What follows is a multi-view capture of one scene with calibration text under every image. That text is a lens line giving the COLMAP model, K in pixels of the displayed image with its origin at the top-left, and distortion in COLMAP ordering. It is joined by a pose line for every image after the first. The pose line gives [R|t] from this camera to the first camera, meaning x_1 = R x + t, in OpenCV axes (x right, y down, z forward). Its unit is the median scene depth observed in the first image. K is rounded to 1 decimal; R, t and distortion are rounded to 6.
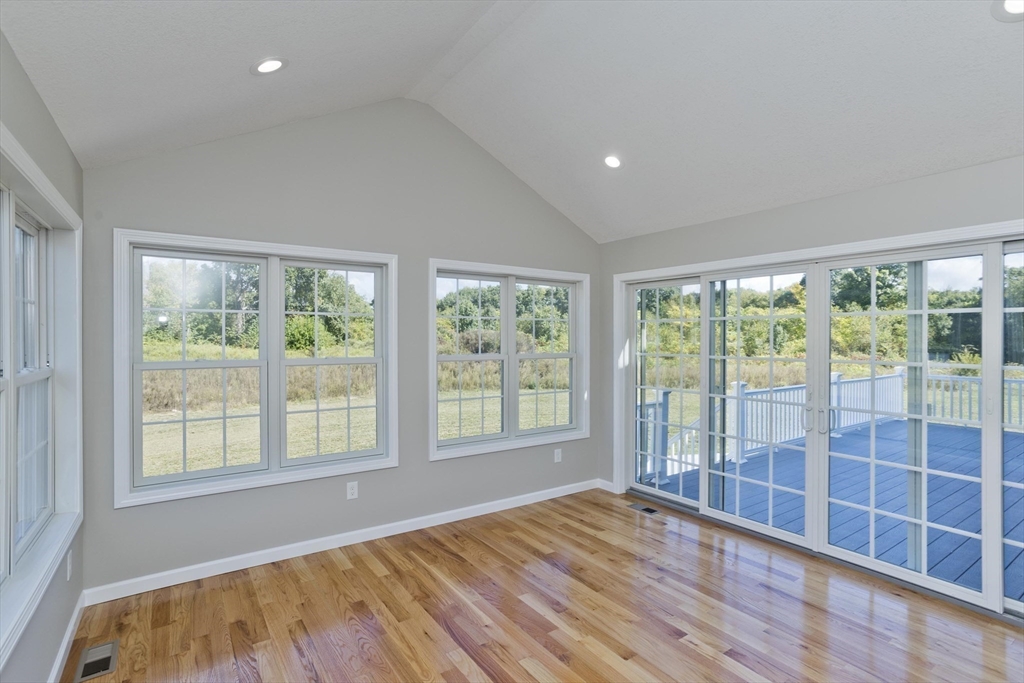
lens RADIAL K [[505.0, 0, 523.5], [0, 505.0, 340.7], [0, 0, 1]] dist [-0.055357, 0.034736]
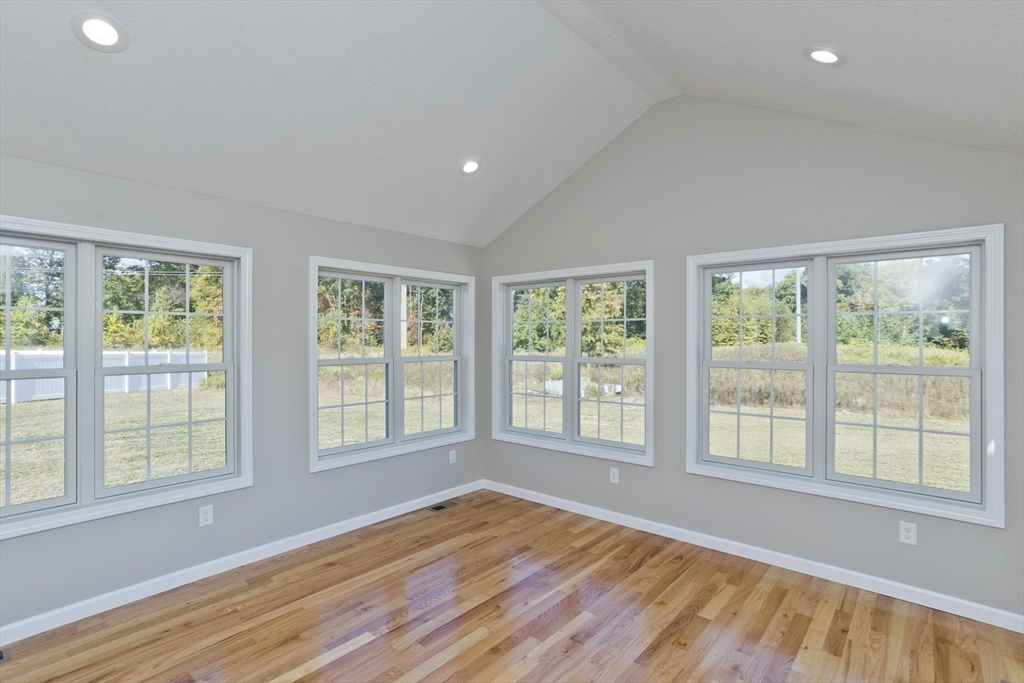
lens RADIAL K [[500.0, 0, 513.2], [0, 500.0, 336.2], [0, 0, 1]] dist [-0.051991, 0.035532]
pose [[0.241784, -0.006657, -0.970307, 0.630028], [-0.008273, 0.999926, -0.008922, -0.004376], [0.970295, 0.010185, 0.241711, 0.451093]]
